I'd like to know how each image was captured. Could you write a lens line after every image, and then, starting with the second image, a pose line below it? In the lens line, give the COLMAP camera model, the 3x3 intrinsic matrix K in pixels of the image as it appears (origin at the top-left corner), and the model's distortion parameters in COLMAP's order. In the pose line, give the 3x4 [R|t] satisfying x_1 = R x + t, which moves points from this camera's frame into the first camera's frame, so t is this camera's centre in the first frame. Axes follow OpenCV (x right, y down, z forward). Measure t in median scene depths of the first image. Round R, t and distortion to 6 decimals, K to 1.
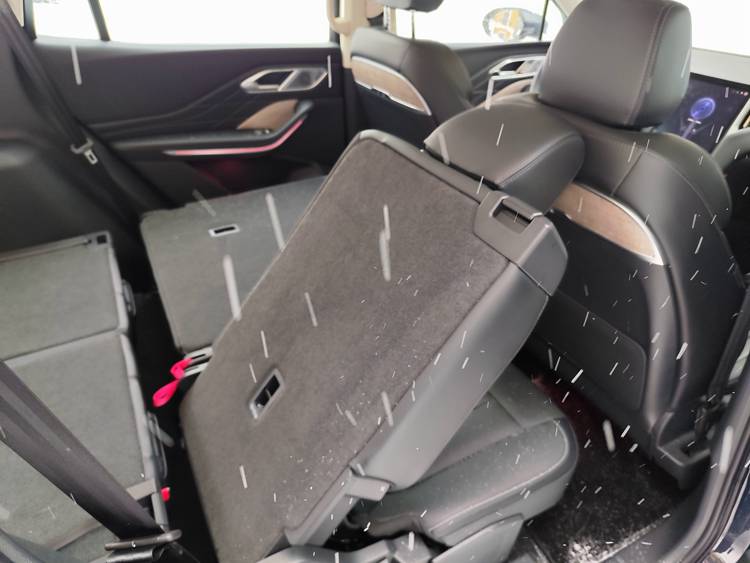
lens RADIAL K [[523.0, 0, 375.0], [0, 523.0, 281.5], [0, 0, 1]] dist [0.007082, -0.022646]
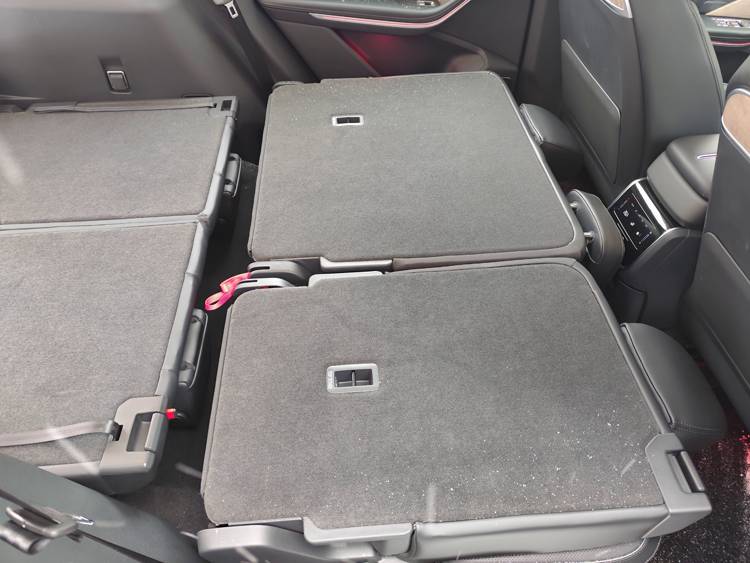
lens RADIAL K [[523.0, 0, 375.0], [0, 523.0, 281.5], [0, 0, 1]] dist [0.007082, -0.022646]
pose [[0.917190, 0.287091, -0.276301, 0.078341], [-0.213889, 0.939805, 0.266493, -0.089841], [0.336177, -0.185327, 0.923385, 0.151833]]
